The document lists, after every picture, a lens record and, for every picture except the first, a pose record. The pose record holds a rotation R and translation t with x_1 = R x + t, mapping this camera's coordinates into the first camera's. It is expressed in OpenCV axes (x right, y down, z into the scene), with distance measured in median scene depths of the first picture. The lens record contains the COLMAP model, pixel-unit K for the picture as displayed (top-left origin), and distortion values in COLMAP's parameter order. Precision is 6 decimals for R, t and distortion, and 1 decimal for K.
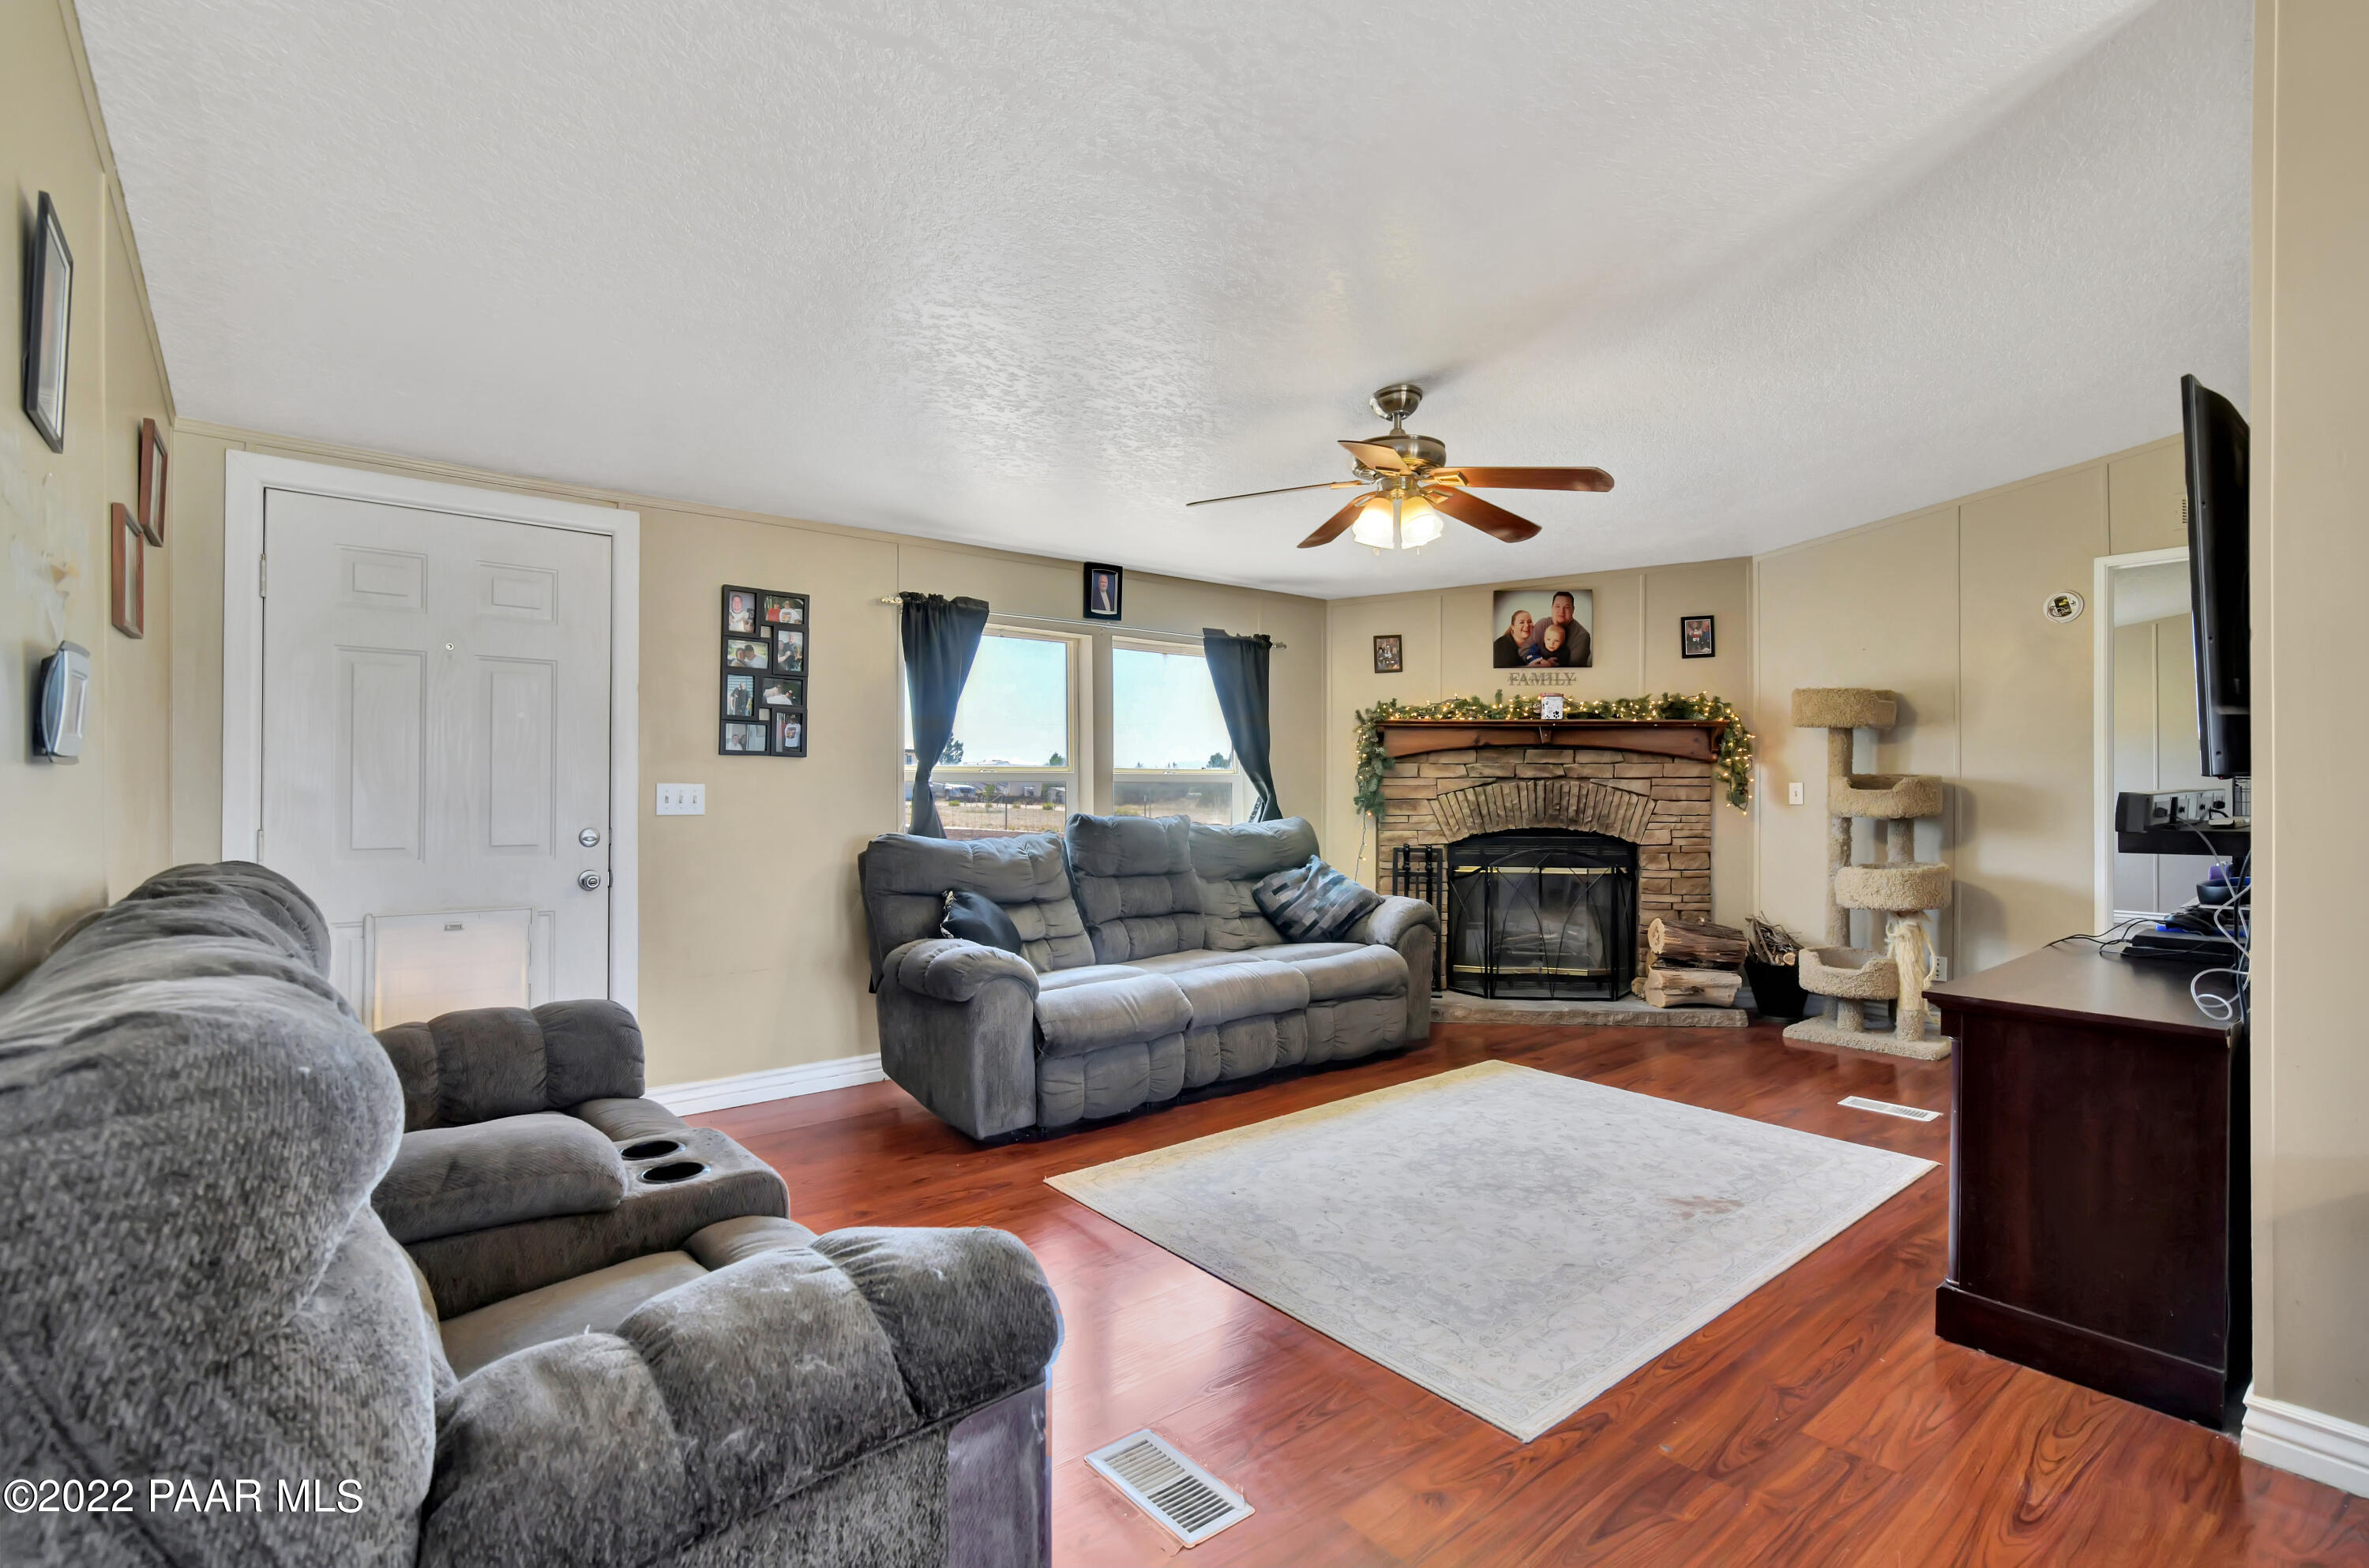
lens RADIAL K [[1098.5, 0, 1194.6], [0, 1098.5, 787.1], [0, 0, 1]] dist [-0.005068, -0.000846]
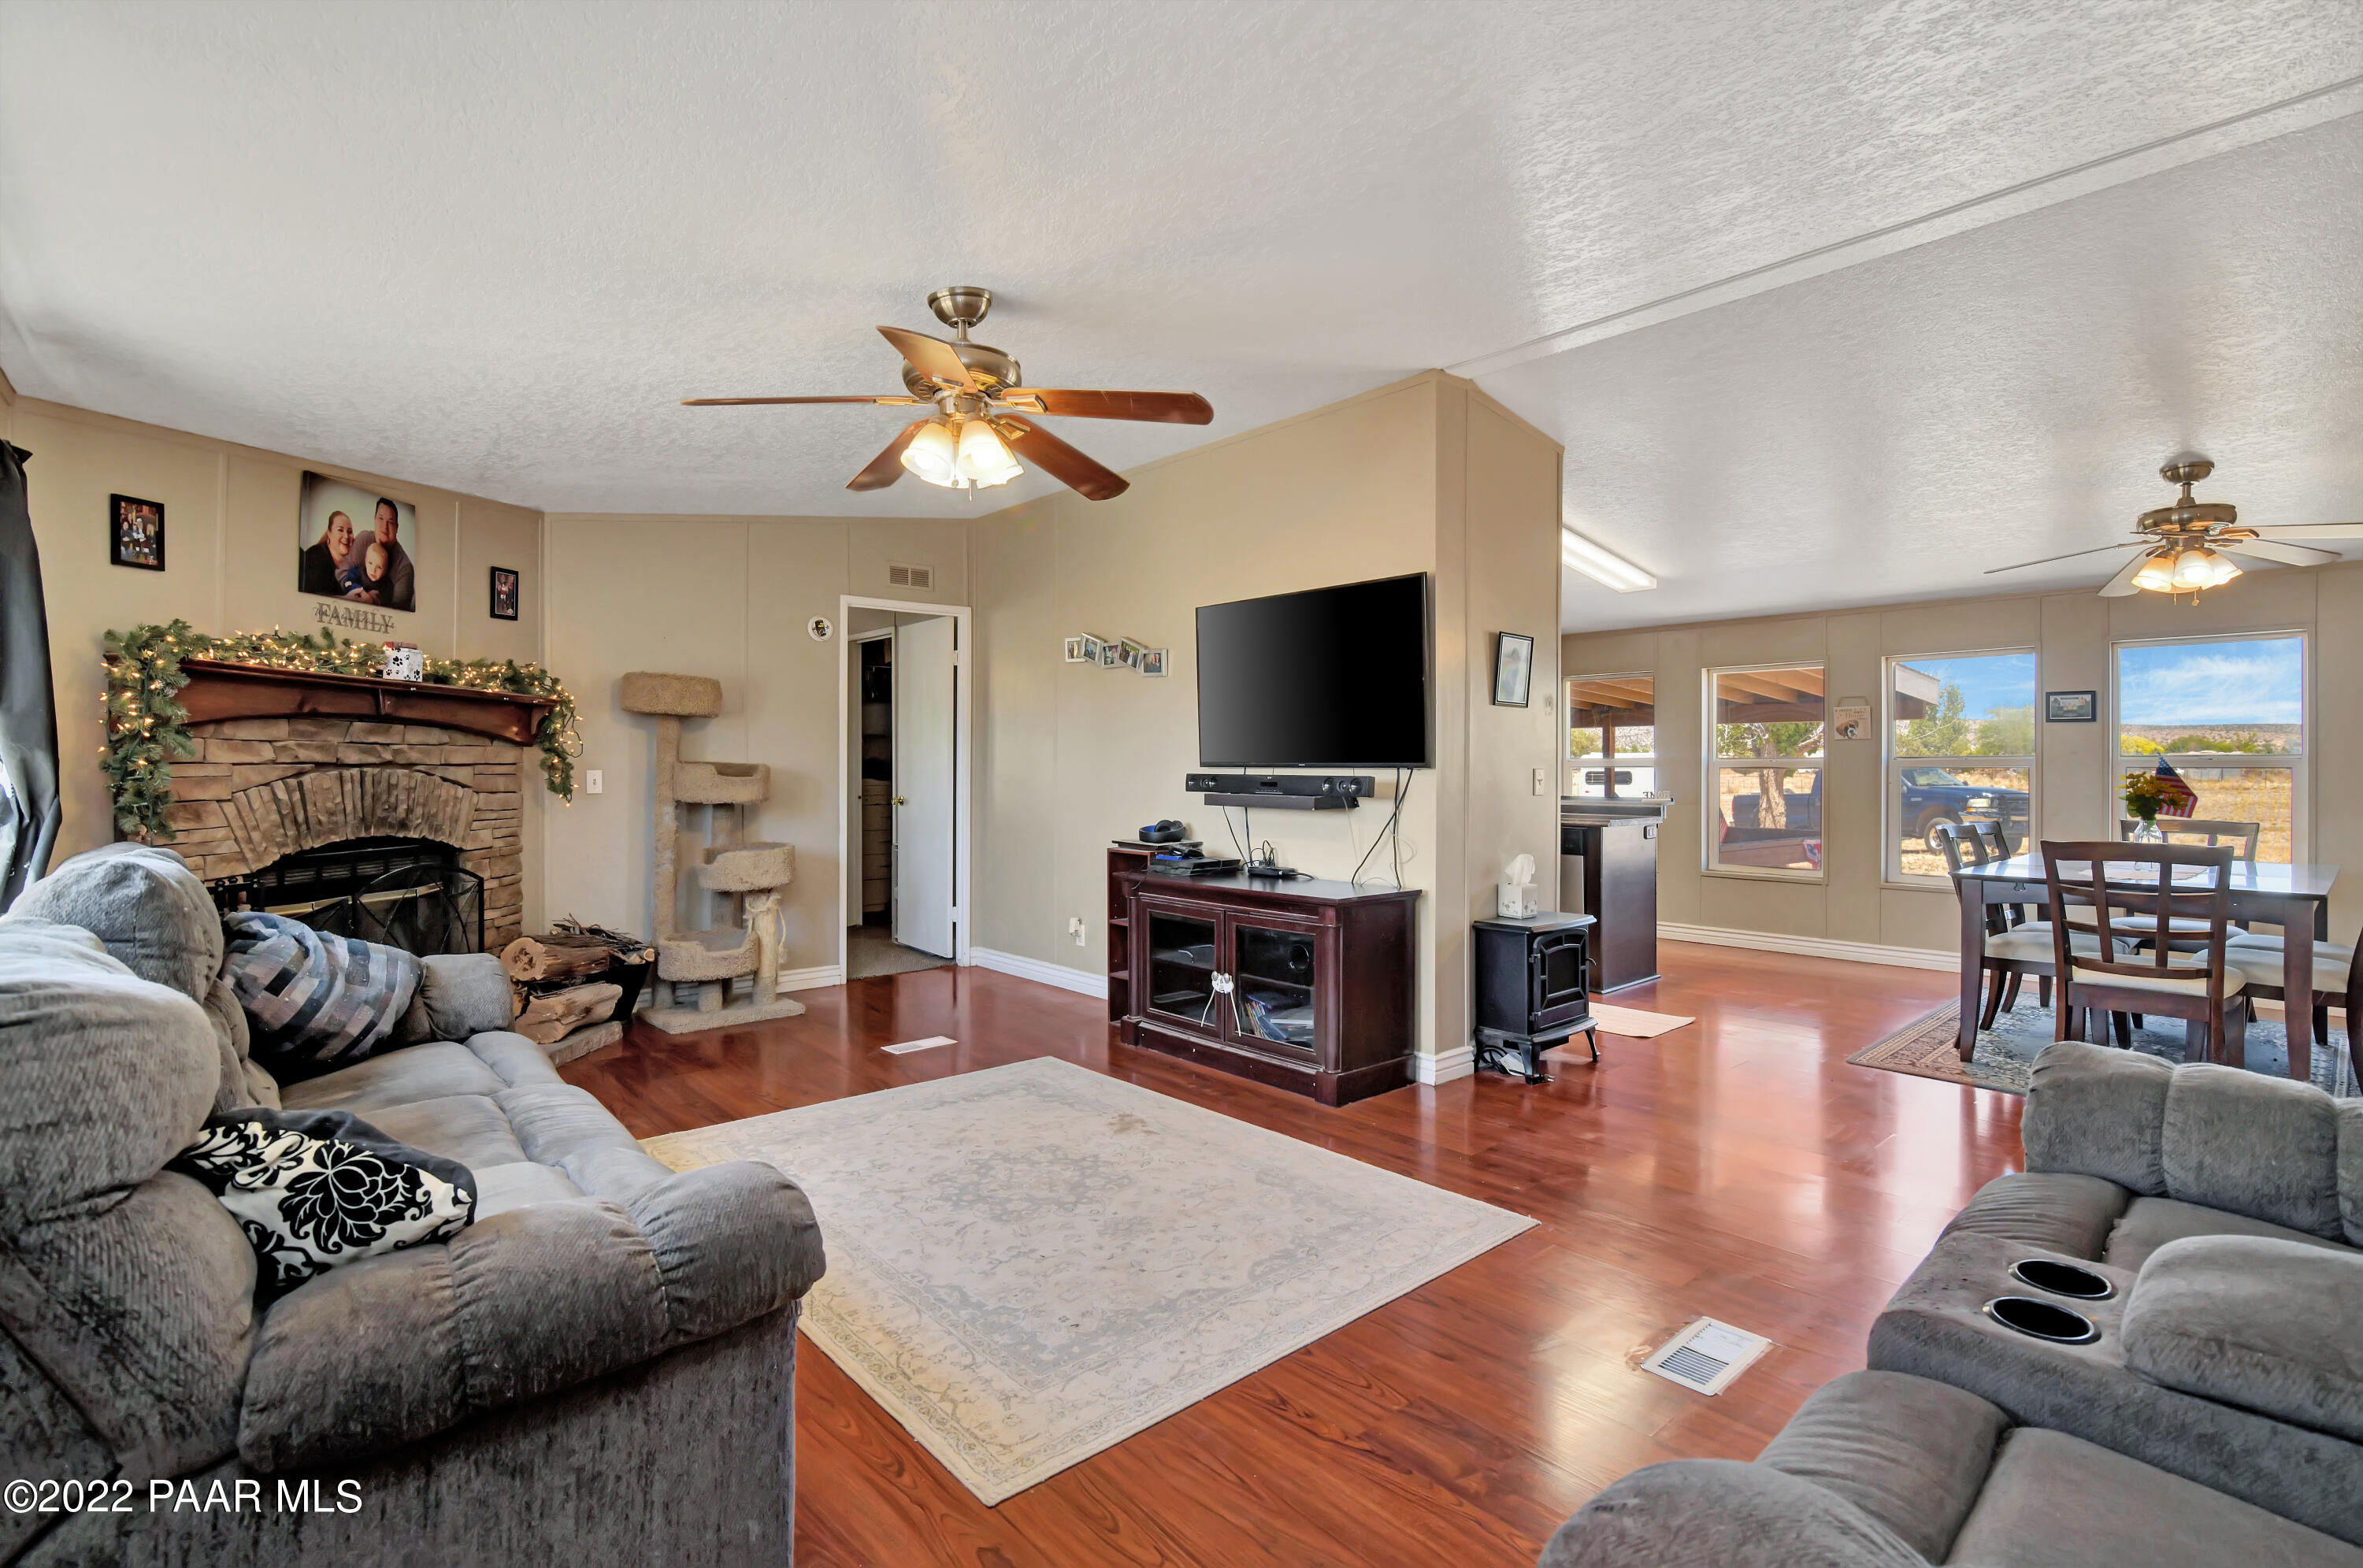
lens RADIAL K [[1095.7, 0, 1184.7], [0, 1095.7, 767.6], [0, 0, 1]] dist [-0.005068, -0.000846]
pose [[-0.042485, -0.001449, 0.999096, -0.388321], [0.003436, 0.999993, 0.001596, -0.005538], [-0.999091, 0.003500, -0.042480, 0.523208]]
